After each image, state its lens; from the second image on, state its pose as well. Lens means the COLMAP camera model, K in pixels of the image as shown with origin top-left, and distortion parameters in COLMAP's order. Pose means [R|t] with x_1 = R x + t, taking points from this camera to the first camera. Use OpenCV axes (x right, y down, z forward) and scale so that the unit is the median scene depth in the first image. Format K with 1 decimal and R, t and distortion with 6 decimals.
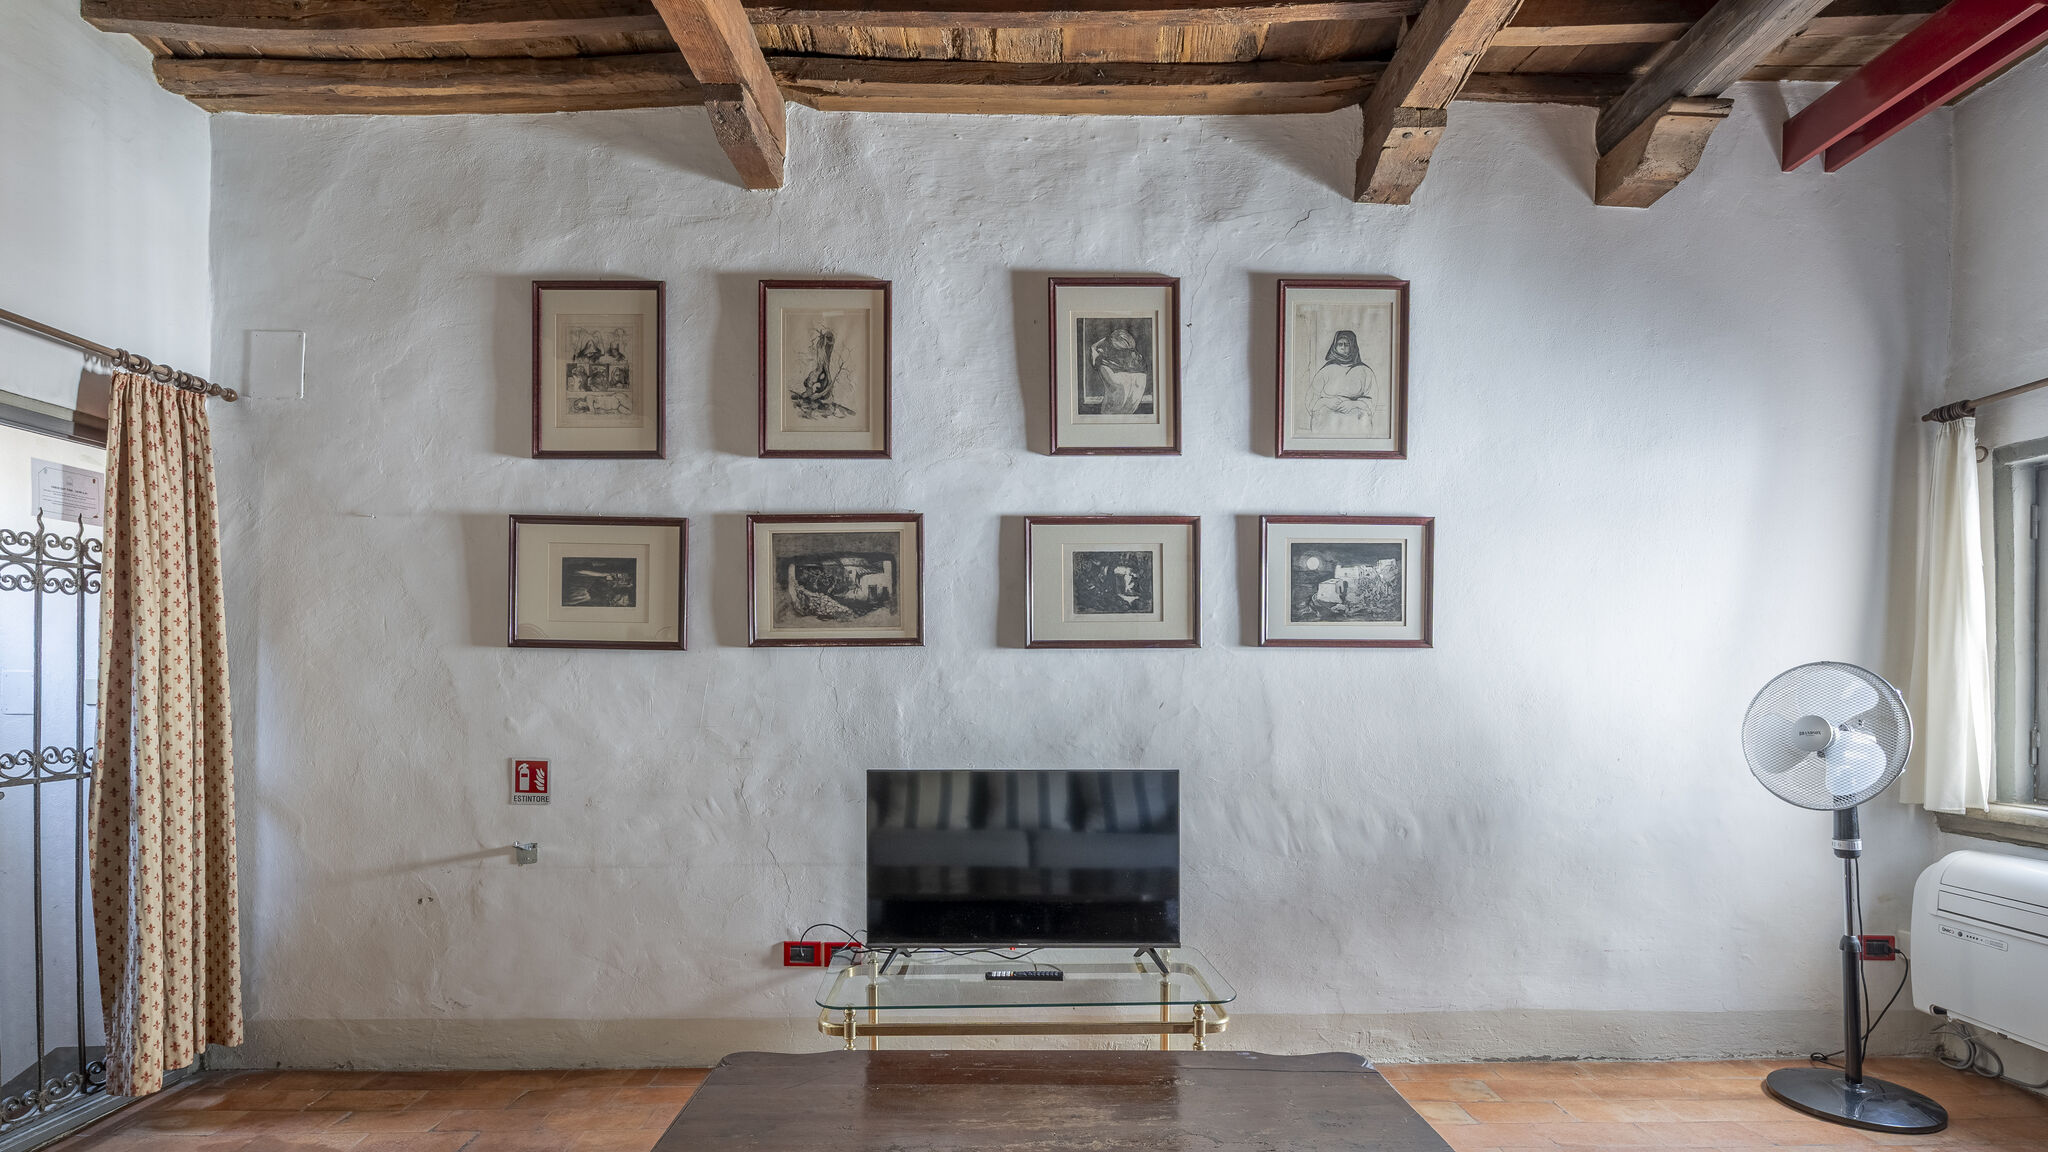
lens RADIAL K [[1026.5, 0, 985.7], [0, 1026.5, 683.8], [0, 0, 1]] dist [0.003539, -0.006052]
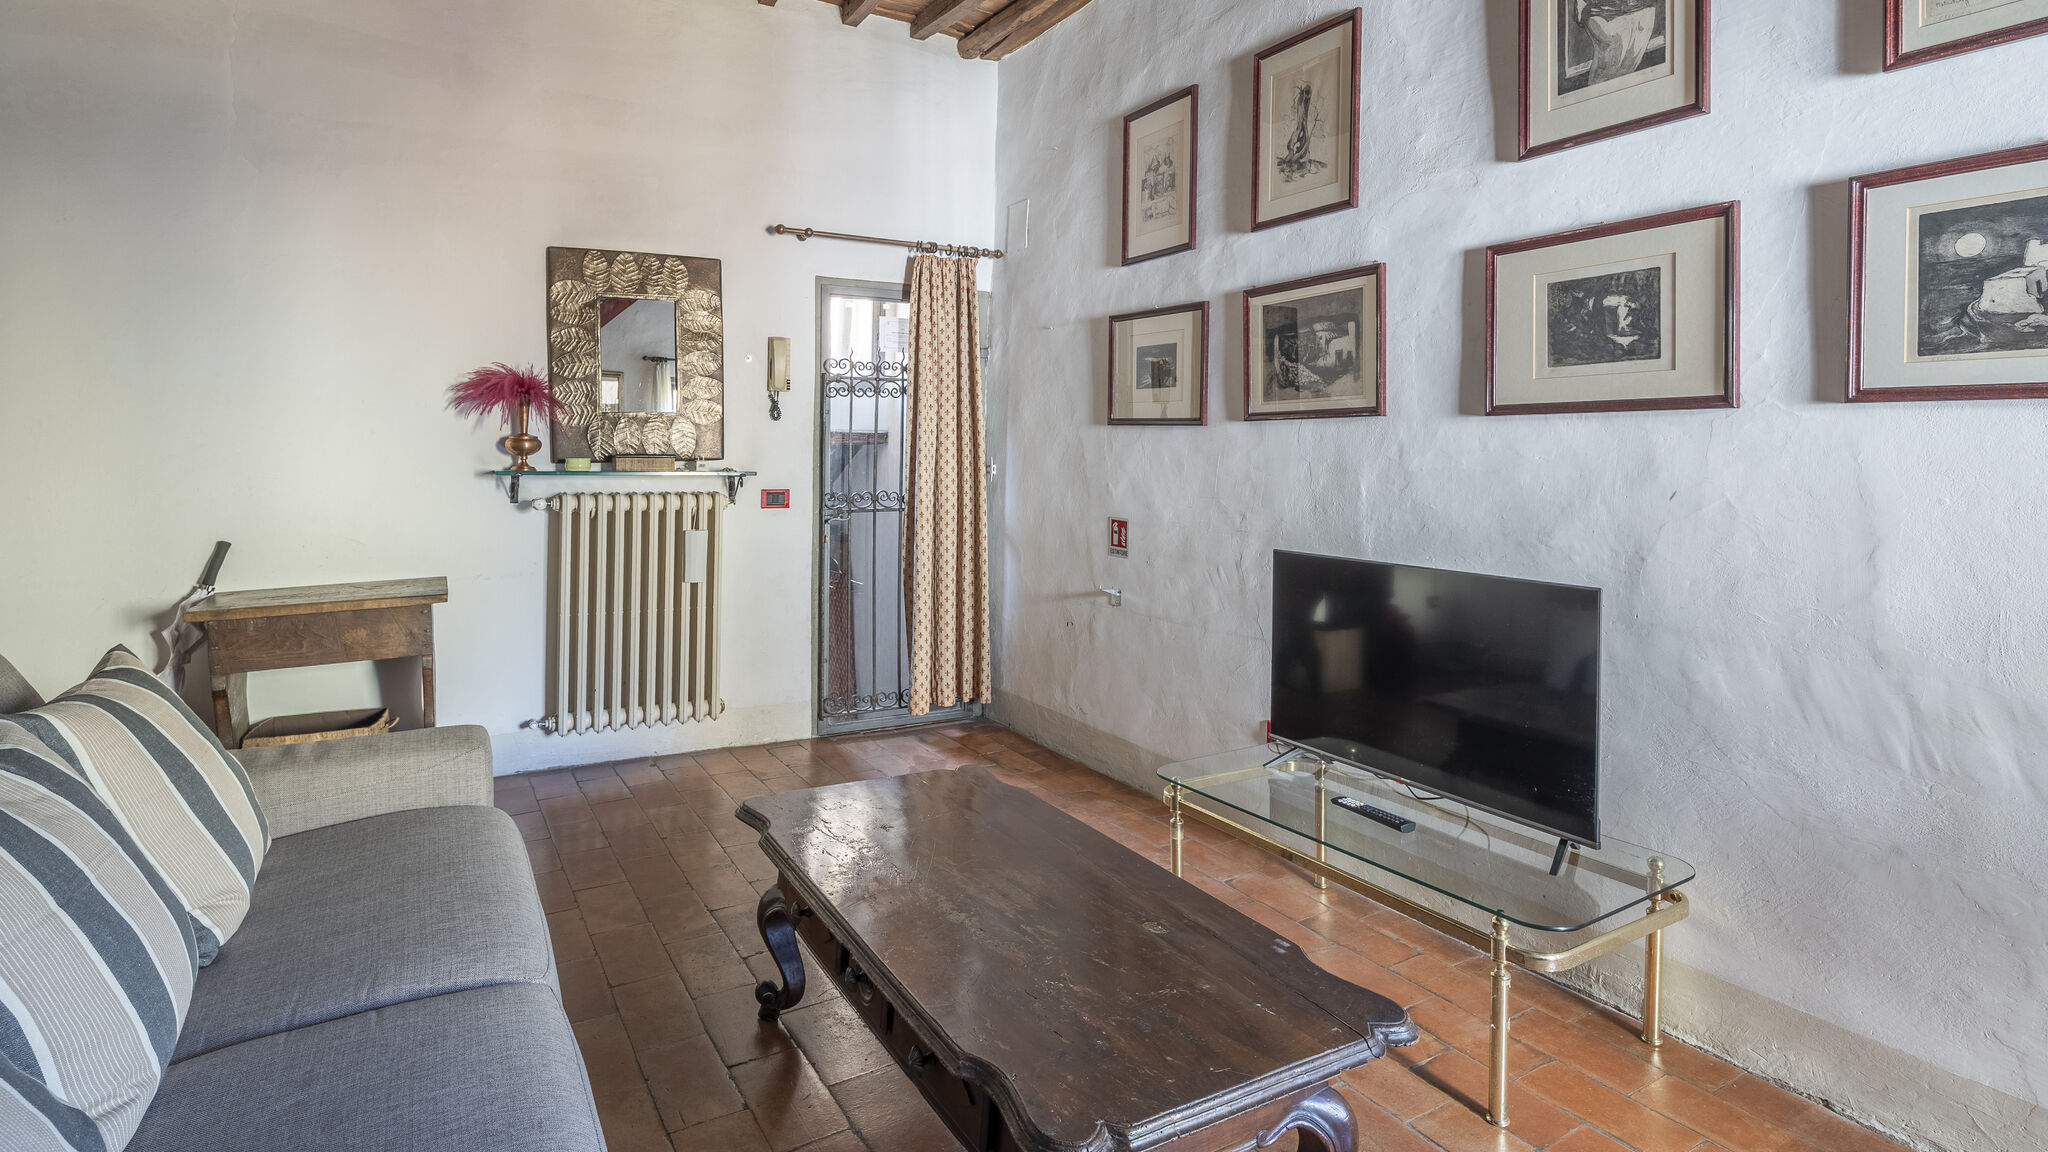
lens RADIAL K [[1026.5, 0, 1009.8], [0, 1026.5, 464.7], [0, 0, 1]] dist [0.003539, -0.006052]
pose [[0.505638, 0.015874, -0.862600, 0.528572], [-0.017963, 0.999808, 0.007870, 0.003440], [0.862559, 0.011516, 0.505826, 0.290393]]
